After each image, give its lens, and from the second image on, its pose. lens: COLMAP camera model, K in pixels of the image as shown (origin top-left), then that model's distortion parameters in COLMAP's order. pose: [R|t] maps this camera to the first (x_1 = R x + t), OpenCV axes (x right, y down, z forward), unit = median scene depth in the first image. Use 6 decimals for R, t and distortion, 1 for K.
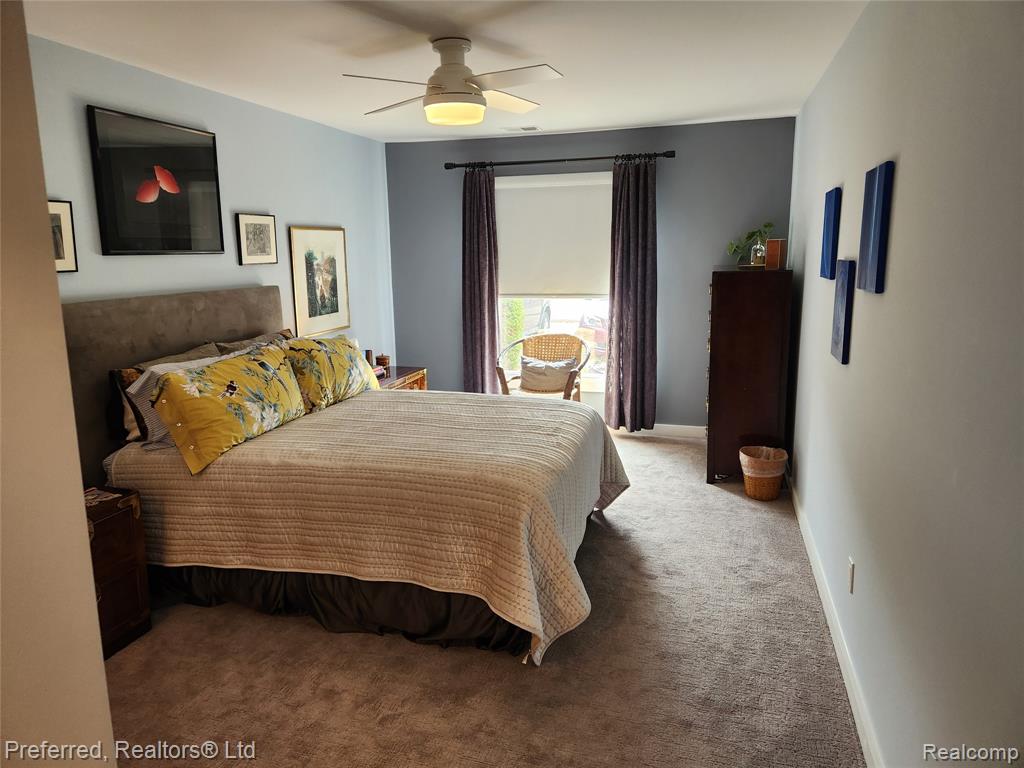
lens RADIAL K [[679.8, 0, 512.0], [0, 679.8, 384.0], [0, 0, 1]] dist [0.100009, -0.116937]
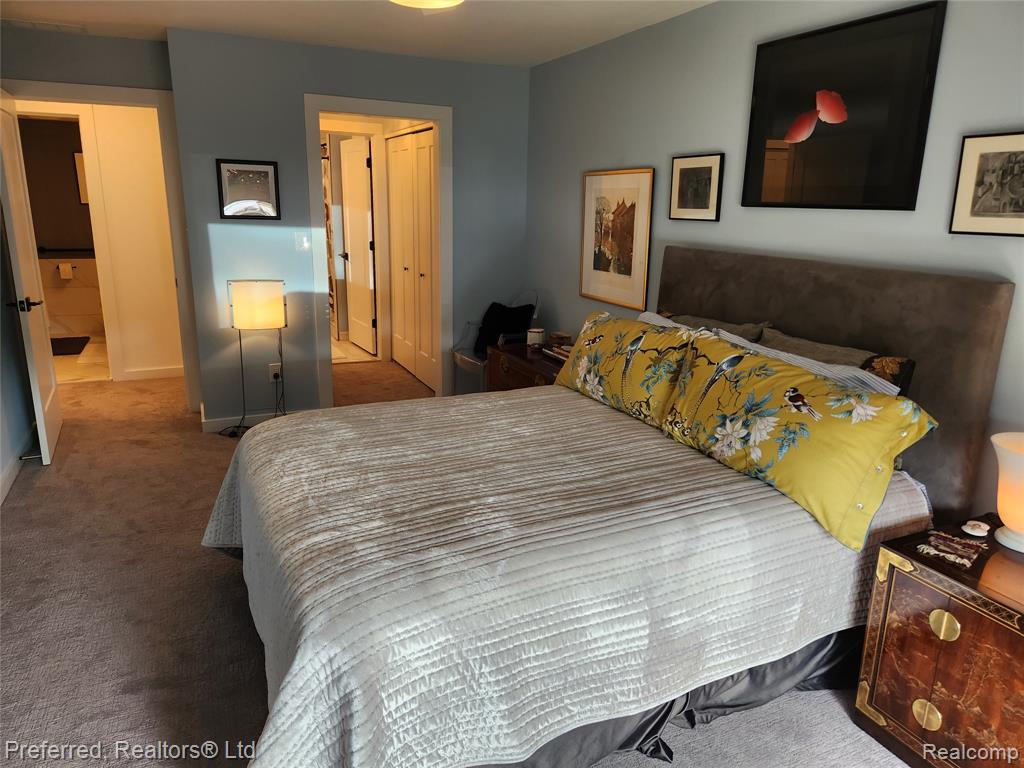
lens RADIAL K [[679.8, 0, 512.0], [0, 679.8, 384.0], [0, 0, 1]] dist [0.100009, -0.116937]
pose [[-0.747193, 0.181072, -0.639465, 0.295692], [-0.130909, 0.903222, 0.408720, -0.291501], [0.651587, 0.389104, -0.651177, 1.410110]]
